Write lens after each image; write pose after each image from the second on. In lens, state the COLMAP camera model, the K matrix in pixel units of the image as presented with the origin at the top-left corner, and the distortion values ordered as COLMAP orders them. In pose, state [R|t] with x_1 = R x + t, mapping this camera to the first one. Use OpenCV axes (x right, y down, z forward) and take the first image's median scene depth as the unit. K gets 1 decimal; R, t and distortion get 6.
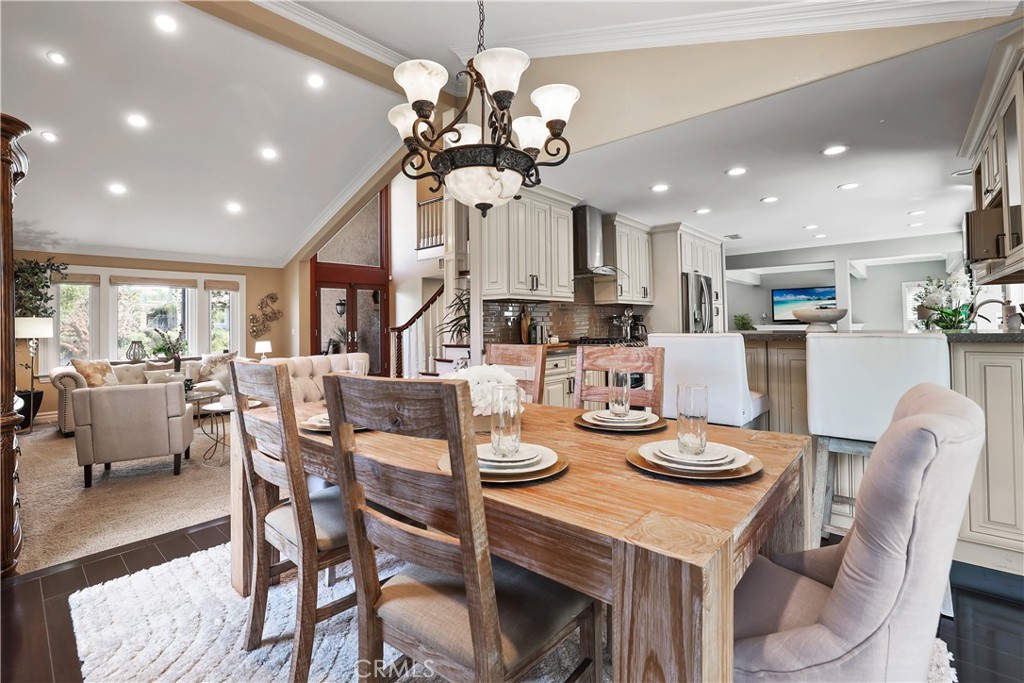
lens RADIAL K [[462.4, 0, 510.4], [0, 462.4, 316.8], [0, 0, 1]] dist [-0.019772, 0.019011]
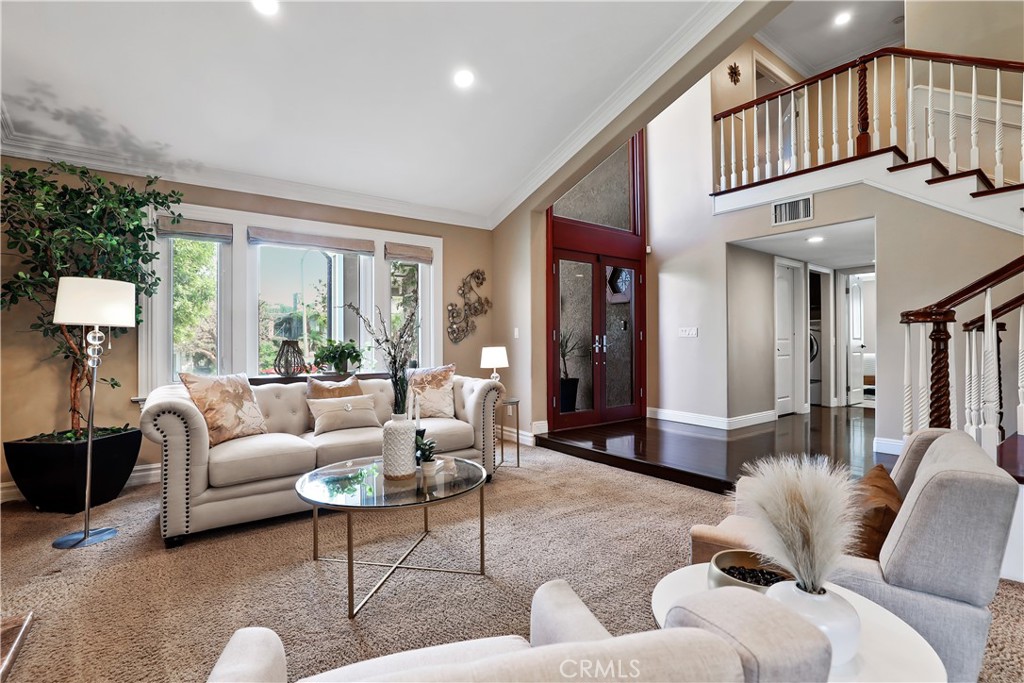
lens RADIAL K [[490.7, 0, 526.0], [0, 490.7, 340.7], [0, 0, 1]] dist [-0.000259, 0.000312]
pose [[0.981701, 0.016436, -0.189716, -0.341064], [-0.012993, 0.999728, 0.019379, 0.029943], [0.189983, -0.016560, 0.981648, 0.384793]]
